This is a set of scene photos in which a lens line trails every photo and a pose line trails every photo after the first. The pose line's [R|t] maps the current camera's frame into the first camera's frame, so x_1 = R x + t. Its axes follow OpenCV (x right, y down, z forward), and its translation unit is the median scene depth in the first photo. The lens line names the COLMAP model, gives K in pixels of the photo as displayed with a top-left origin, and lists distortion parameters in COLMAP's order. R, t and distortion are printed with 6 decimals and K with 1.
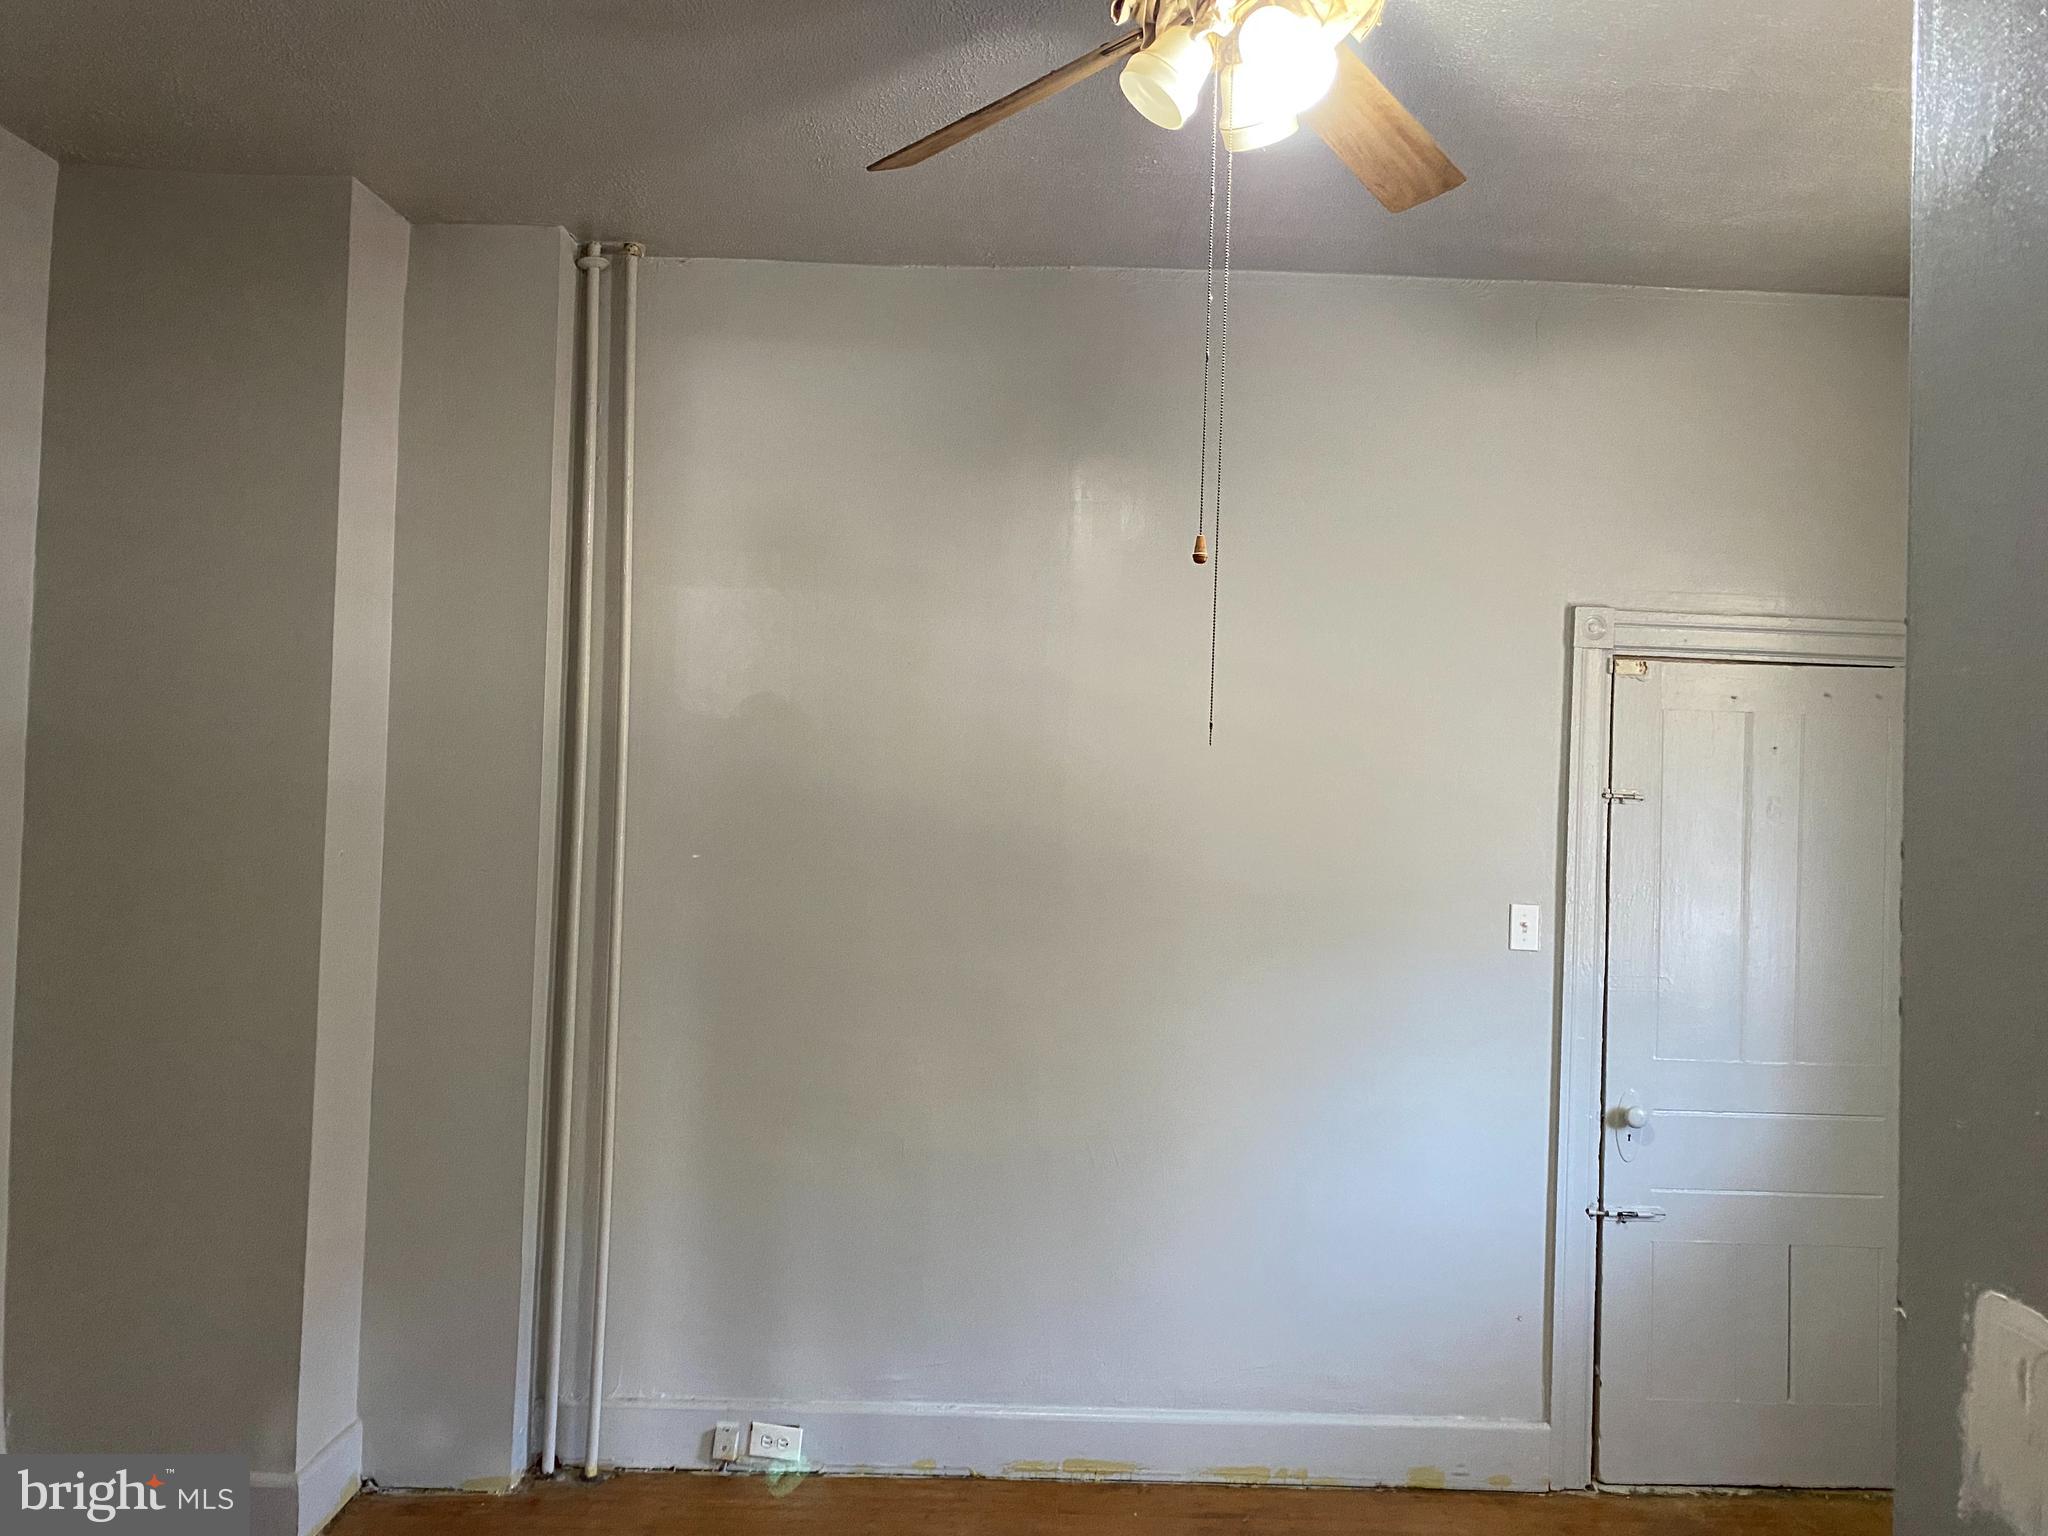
lens RADIAL K [[1555.3, 0, 1029.8], [0, 1555.3, 771.9], [0, 0, 1]] dist [0.020134, -0.018797]
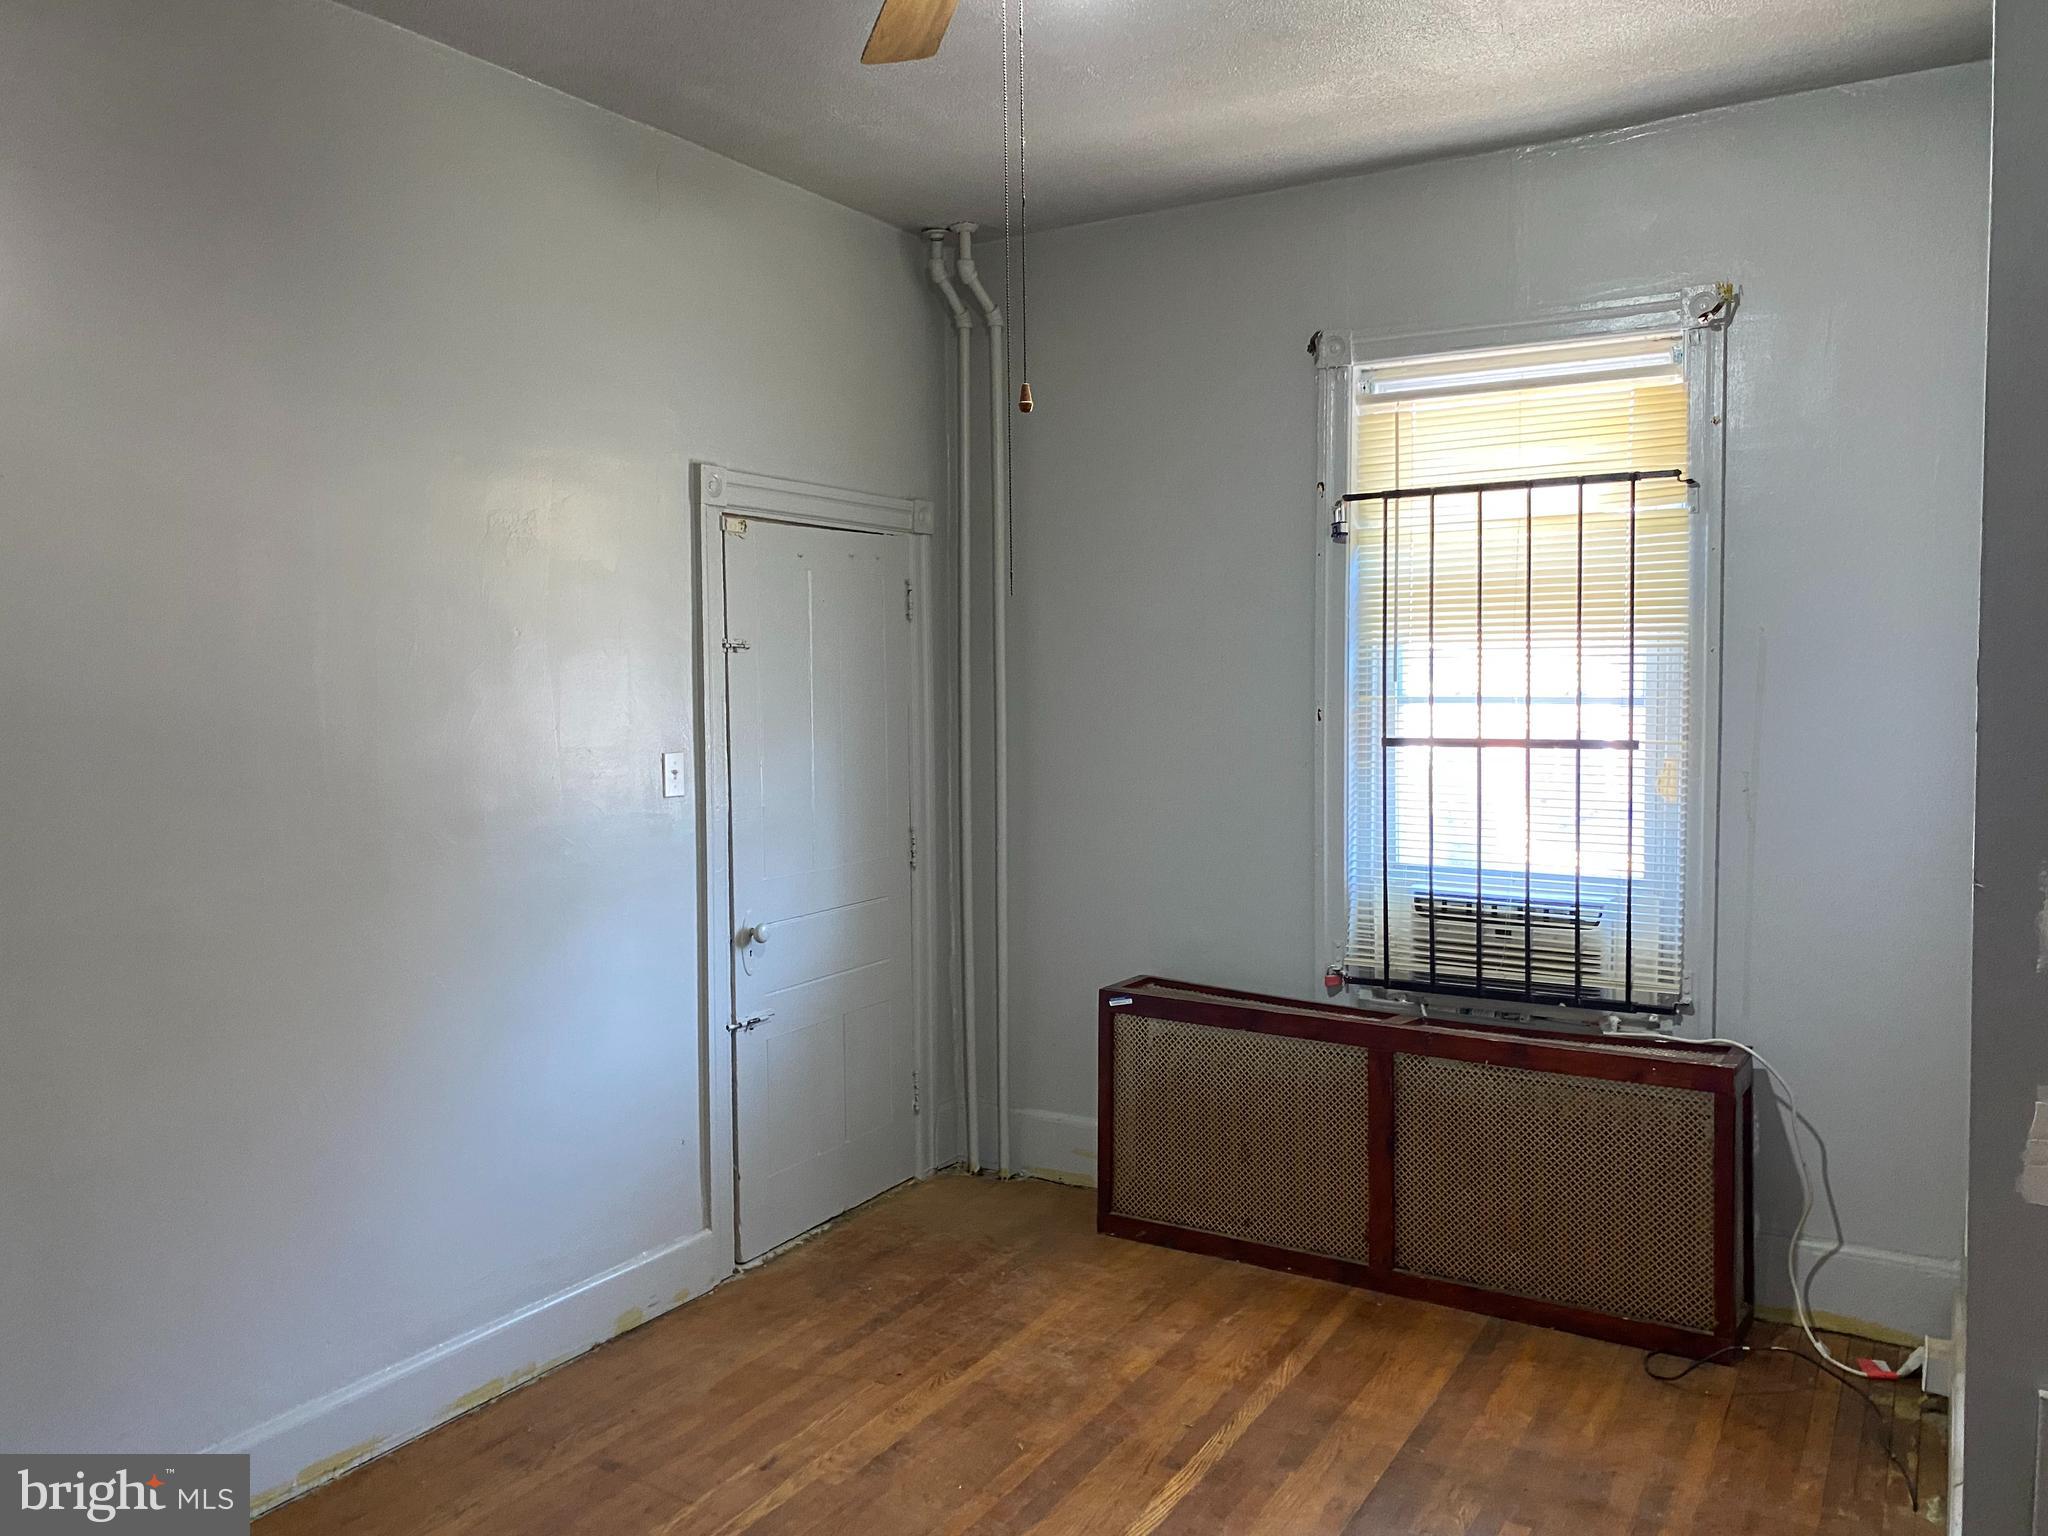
lens RADIAL K [[1555.3, 0, 1027.8], [0, 1555.3, 760.6], [0, 0, 1]] dist [0.020134, -0.018797]
pose [[0.533799, -0.088343, 0.840984, -0.429969], [0.018469, 0.995509, 0.092853, -0.001178], [-0.845410, -0.034033, 0.533033, 0.249198]]
